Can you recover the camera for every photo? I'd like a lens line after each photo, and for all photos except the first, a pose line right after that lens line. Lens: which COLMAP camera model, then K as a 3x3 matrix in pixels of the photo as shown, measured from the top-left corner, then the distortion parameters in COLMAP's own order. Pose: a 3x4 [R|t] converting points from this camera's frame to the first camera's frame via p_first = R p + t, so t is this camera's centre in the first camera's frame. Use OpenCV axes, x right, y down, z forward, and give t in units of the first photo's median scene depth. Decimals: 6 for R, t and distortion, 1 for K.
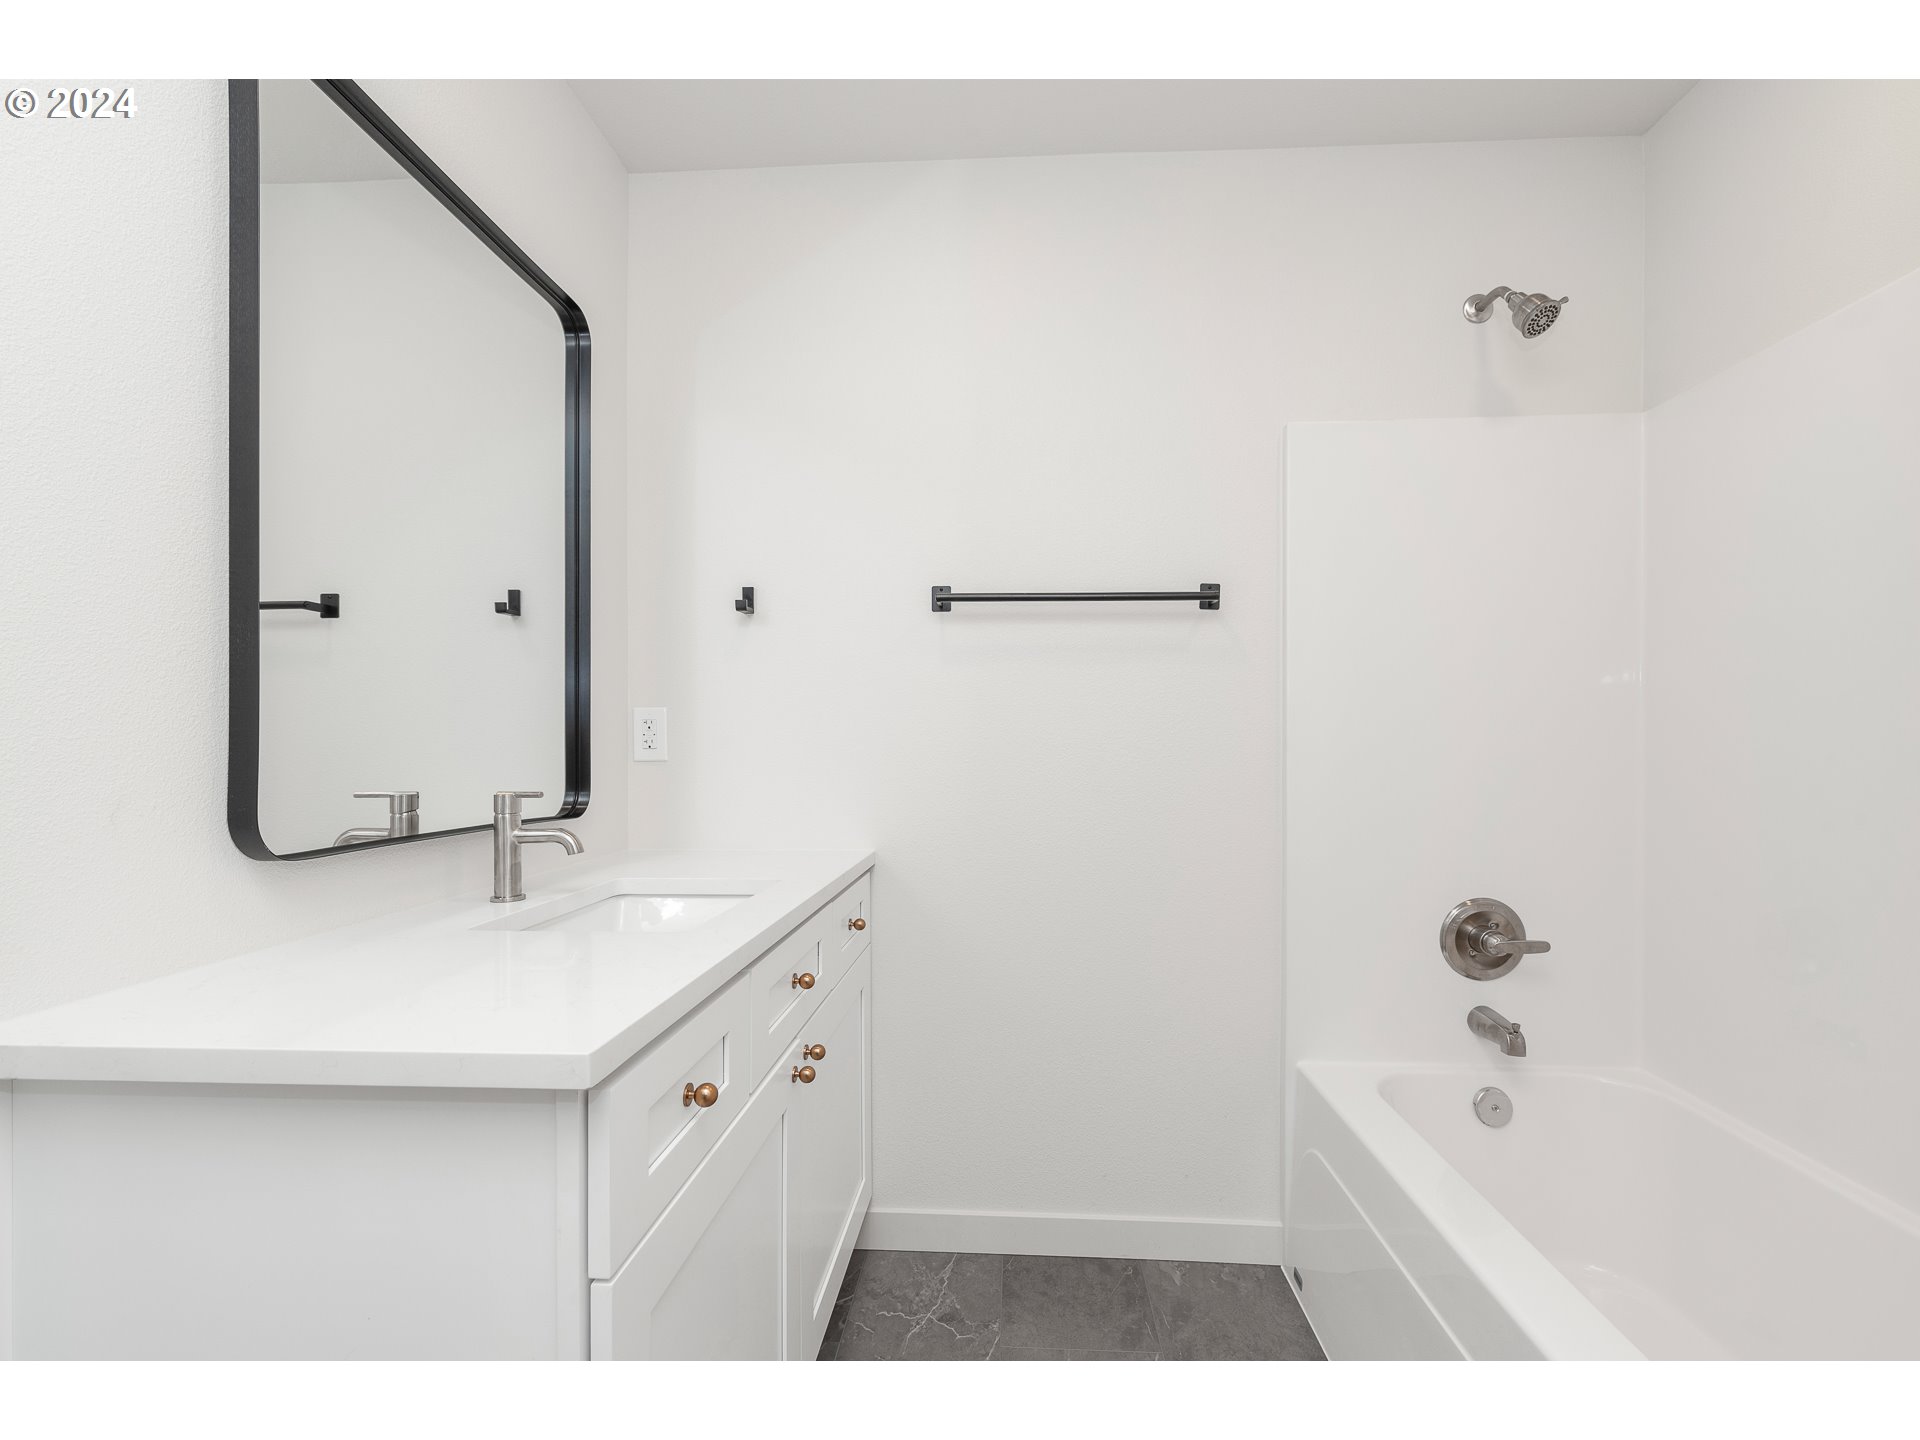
lens RADIAL K [[853.1, 0, 981.4], [0, 853.1, 753.2], [0, 0, 1]] dist [0.002891, 0.000087]
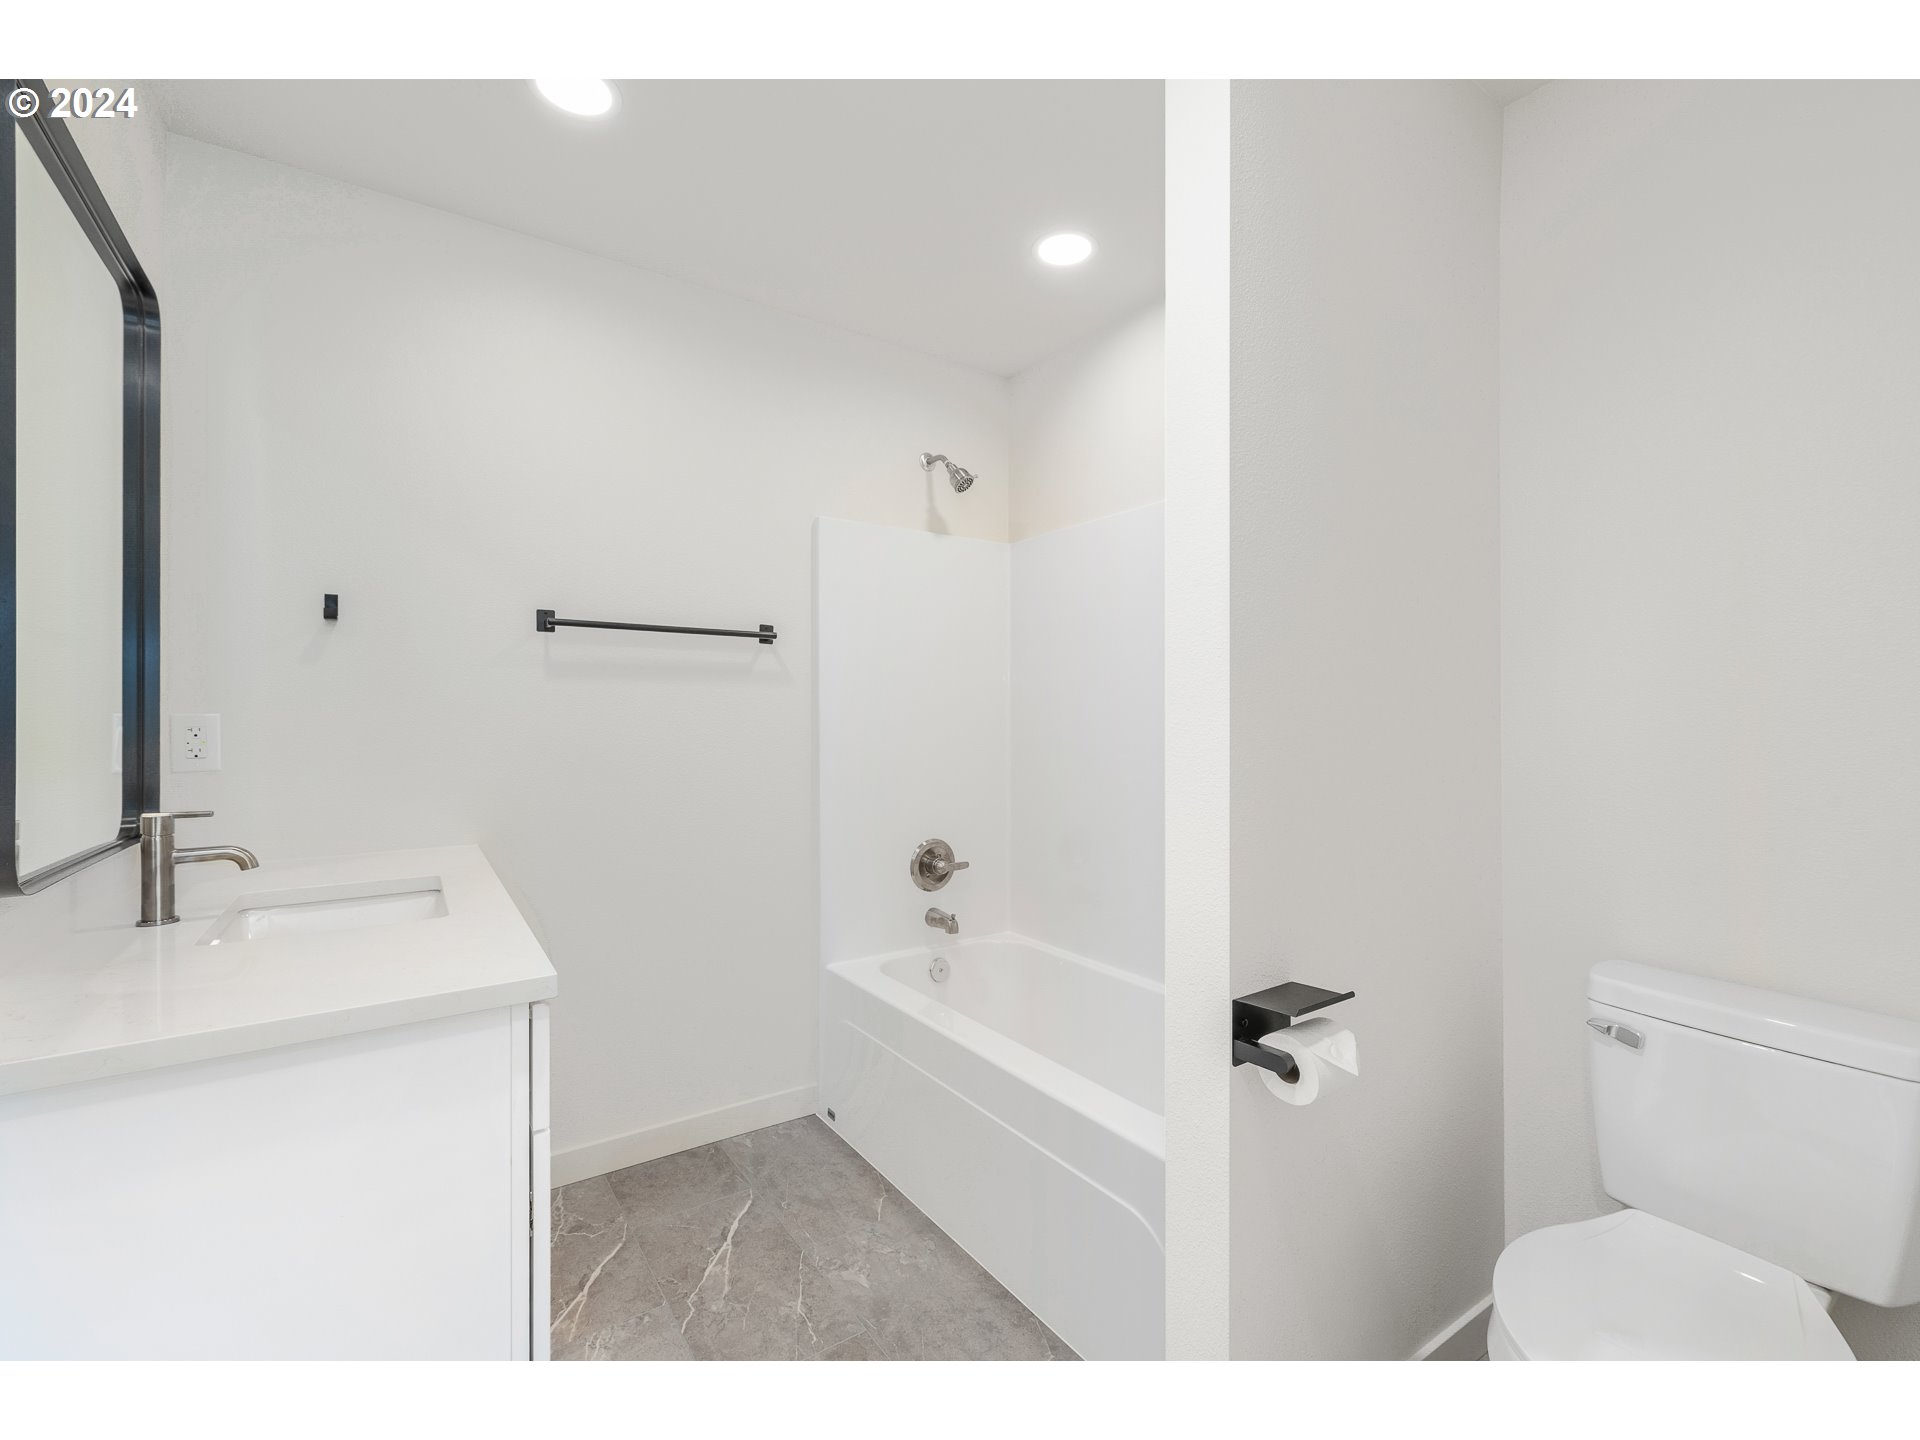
lens RADIAL K [[853.1, 0, 957.5], [0, 853.1, 725.2], [0, 0, 1]] dist [0.002891, 0.000087]
pose [[0.791908, -0.006386, 0.610607, -0.334485], [0.007823, 0.999969, 0.000313, -0.038940], [-0.610591, 0.004529, 0.791933, -0.270451]]
